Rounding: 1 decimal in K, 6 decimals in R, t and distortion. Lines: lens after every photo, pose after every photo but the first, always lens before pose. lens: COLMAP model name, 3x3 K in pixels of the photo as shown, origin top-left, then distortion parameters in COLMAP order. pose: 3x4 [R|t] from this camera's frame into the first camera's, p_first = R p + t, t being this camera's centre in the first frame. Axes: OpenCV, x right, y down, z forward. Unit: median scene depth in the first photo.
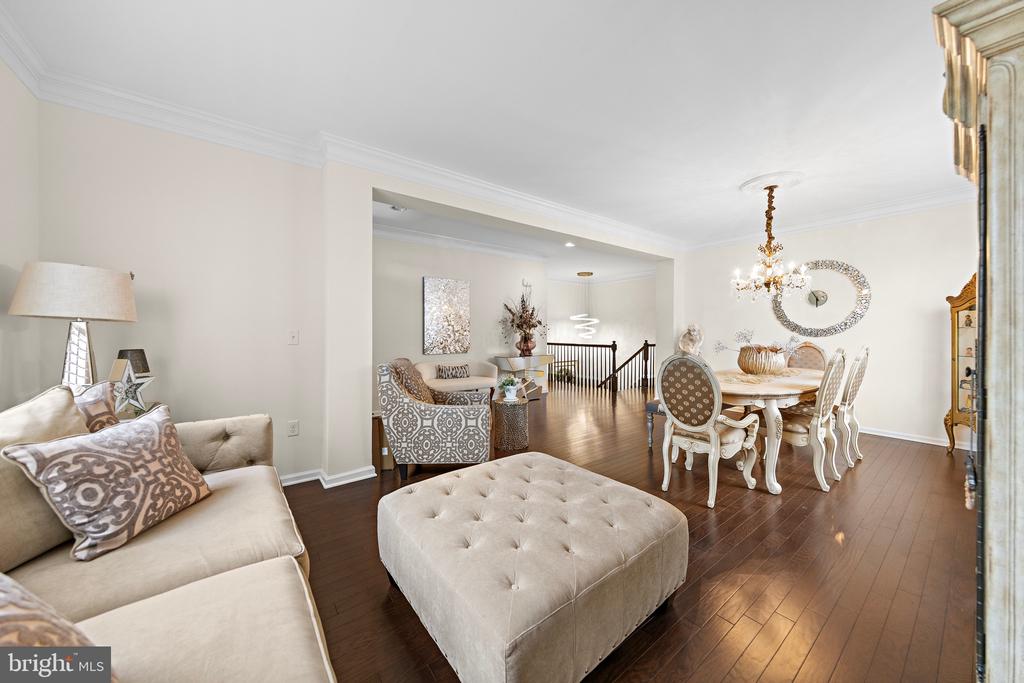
lens RADIAL K [[359.4, 0, 512.4], [0, 359.4, 335.3], [0, 0, 1]] dist [0.003564, -0.000925]
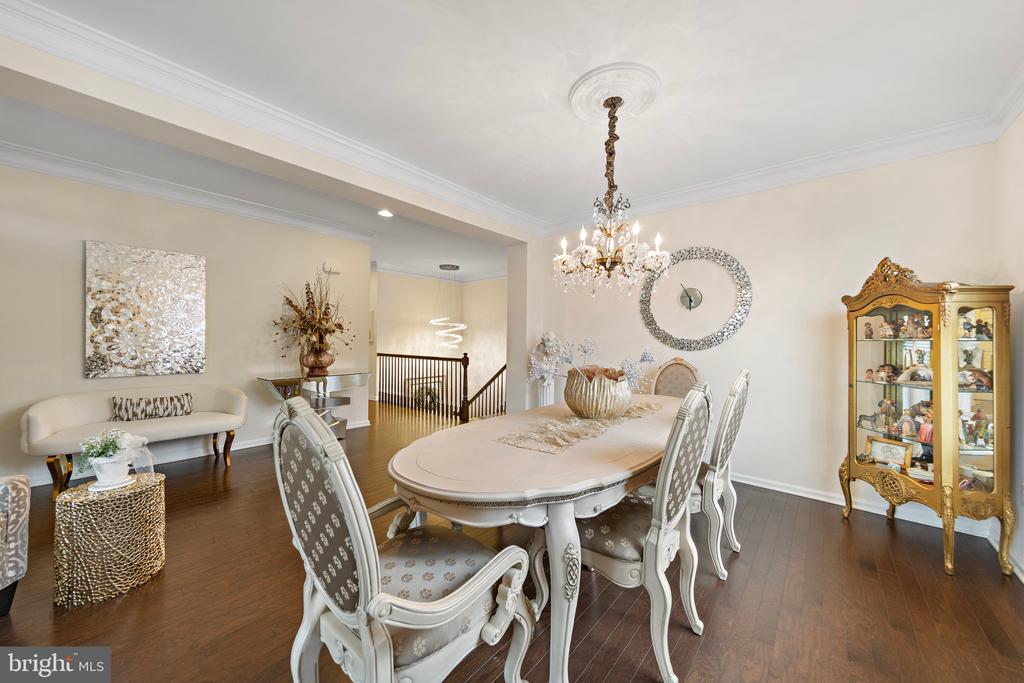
lens RADIAL K [[359.4, 0, 520.2], [0, 359.4, 341.9], [0, 0, 1]] dist [0.003564, -0.000925]
pose [[0.977233, 0.008508, 0.211997, 0.372908], [-0.007819, 0.999961, -0.004091, -0.008620], [-0.212023, 0.002341, 0.977262, 0.377978]]
